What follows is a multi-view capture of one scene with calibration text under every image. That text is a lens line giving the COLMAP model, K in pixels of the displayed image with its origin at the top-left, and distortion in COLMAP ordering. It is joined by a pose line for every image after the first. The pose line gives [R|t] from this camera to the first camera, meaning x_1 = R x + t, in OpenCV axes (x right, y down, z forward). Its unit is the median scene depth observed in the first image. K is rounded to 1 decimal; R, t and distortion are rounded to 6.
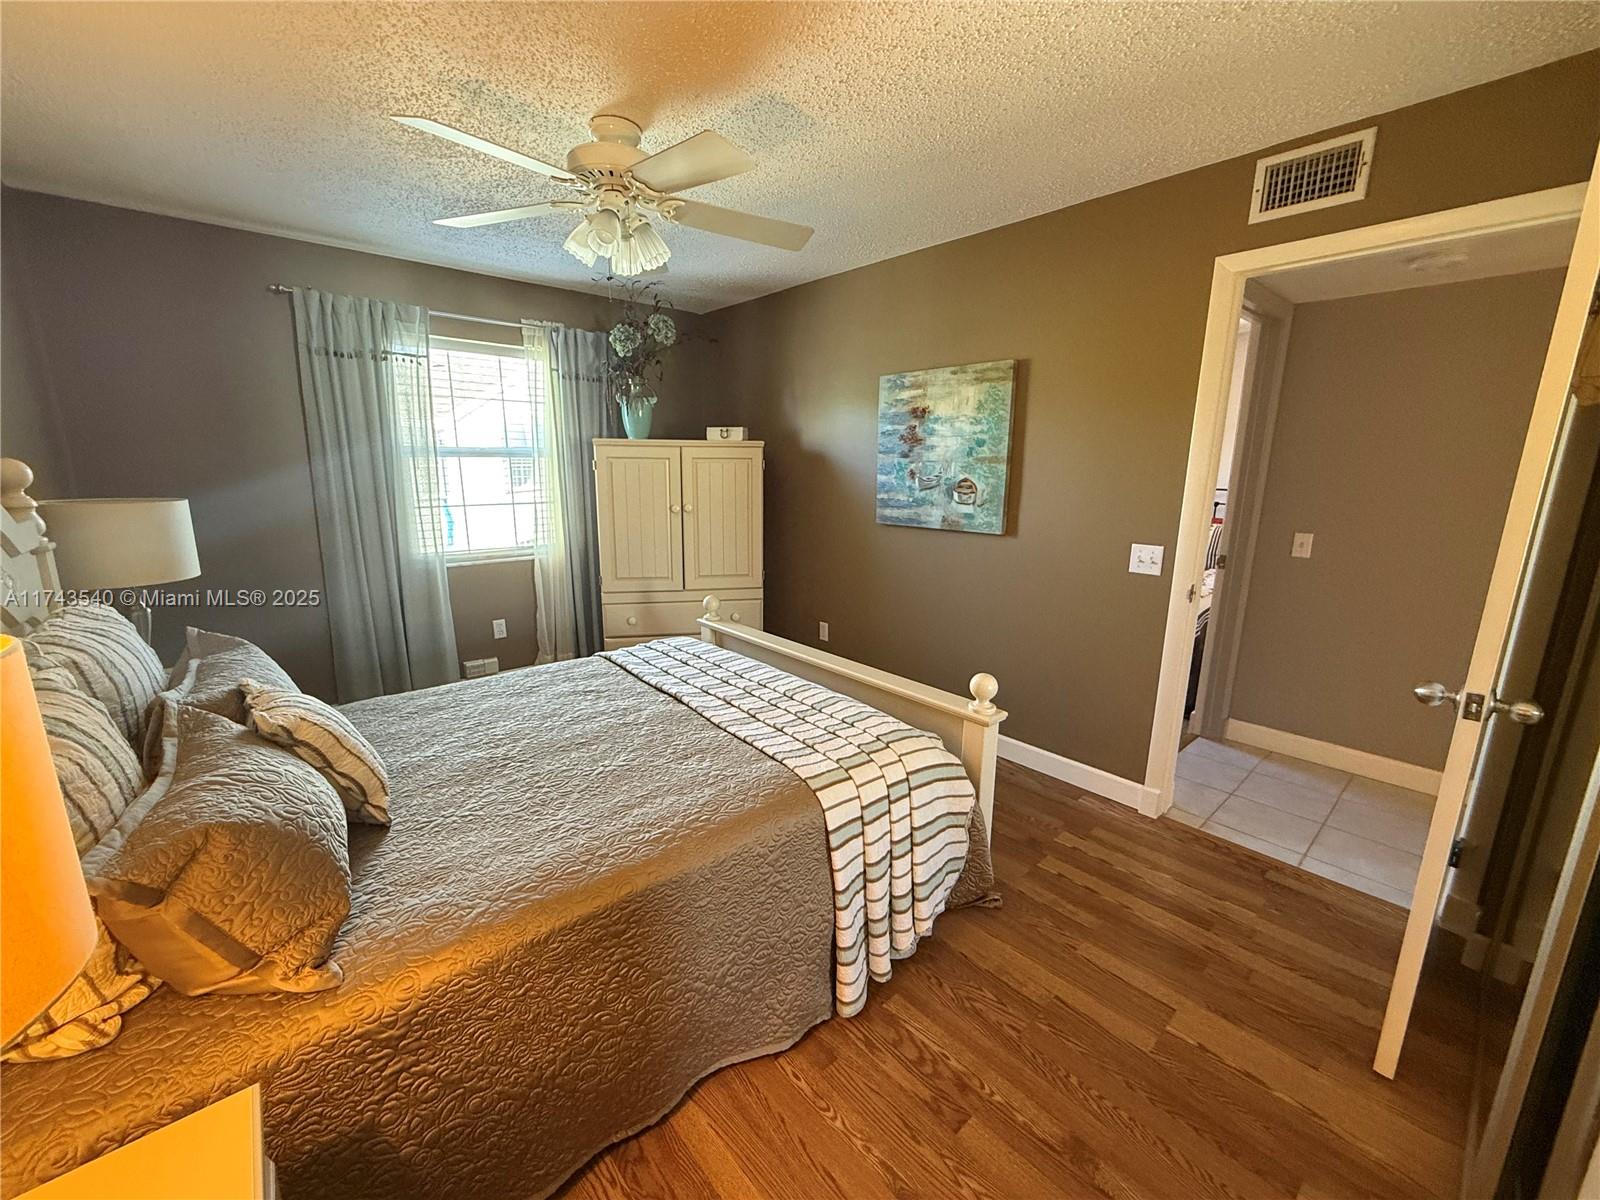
lens RADIAL K [[637.8, 0, 793.0], [0, 637.8, 598.6], [0, 0, 1]] dist [0.000266, -0.000124]
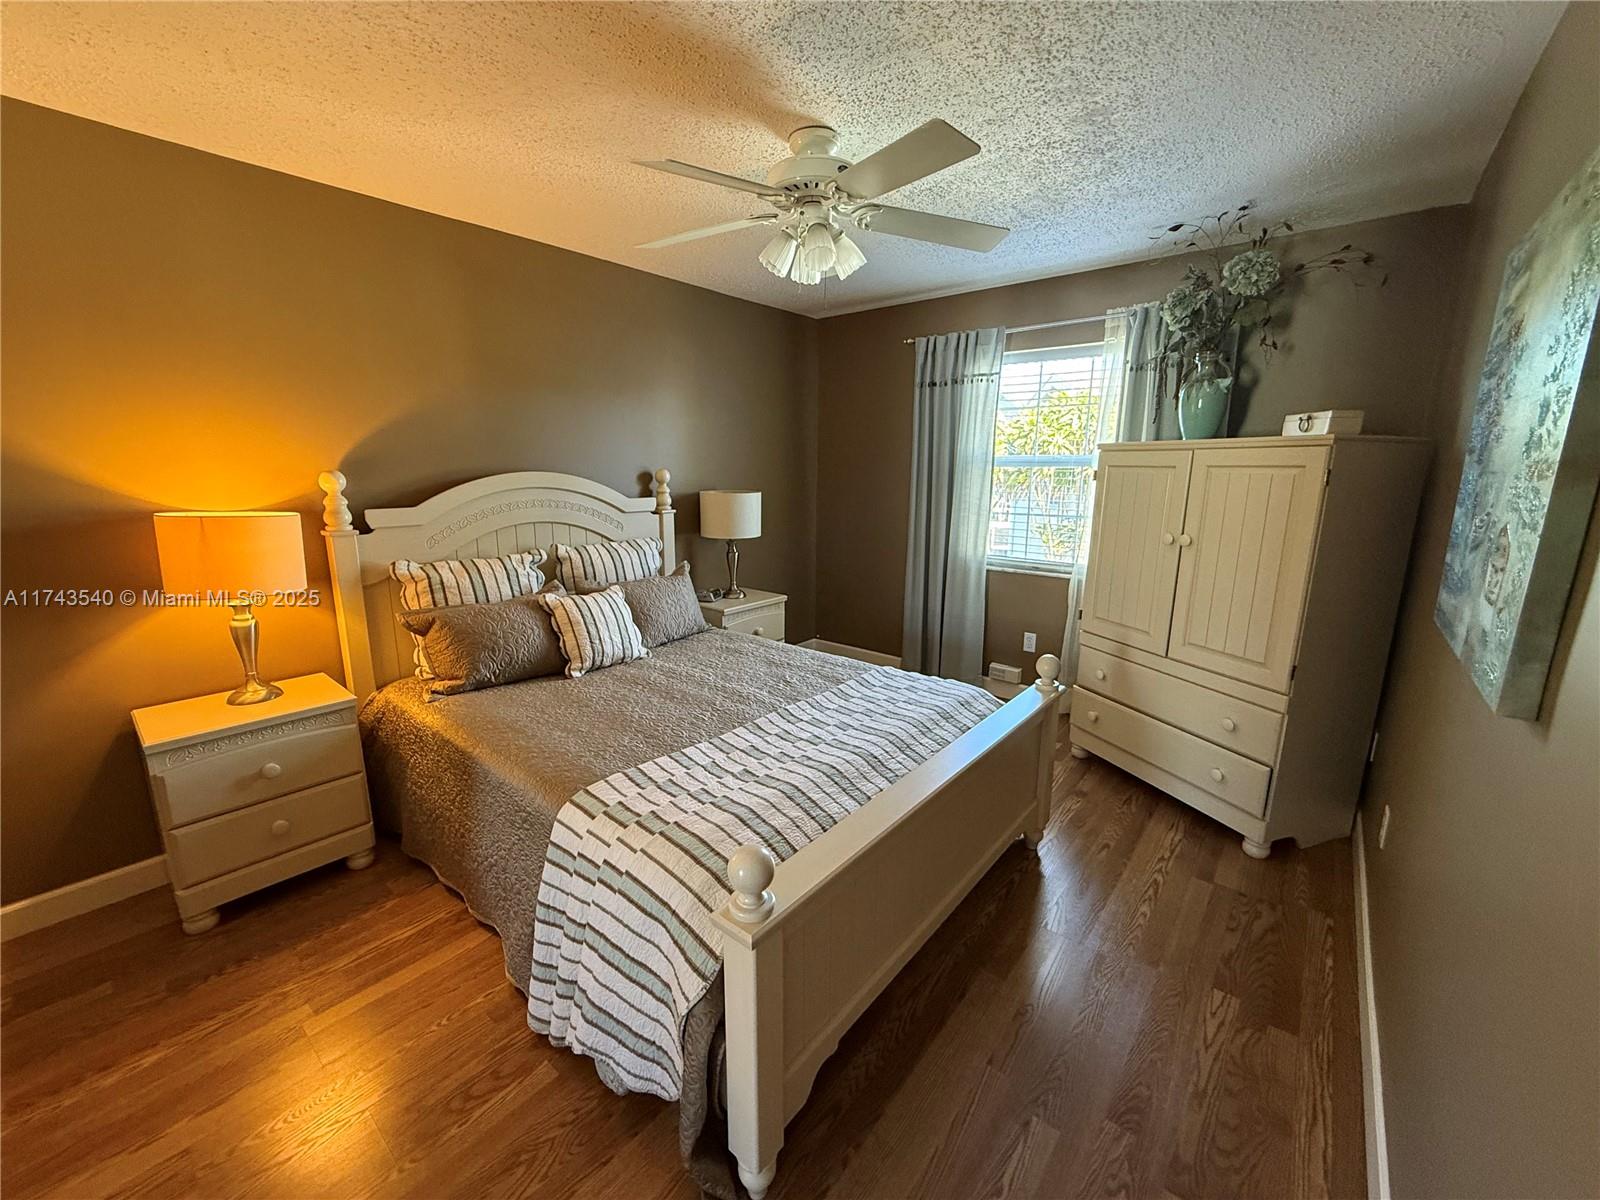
lens RADIAL K [[637.8, 0, 793.2], [0, 637.8, 598.8], [0, 0, 1]] dist [0.000266, -0.000124]
pose [[0.153870, 0.195814, -0.968494, 0.484396], [-0.208263, 0.964575, 0.161934, -0.115622], [0.965894, 0.176785, 0.189199, 0.532194]]
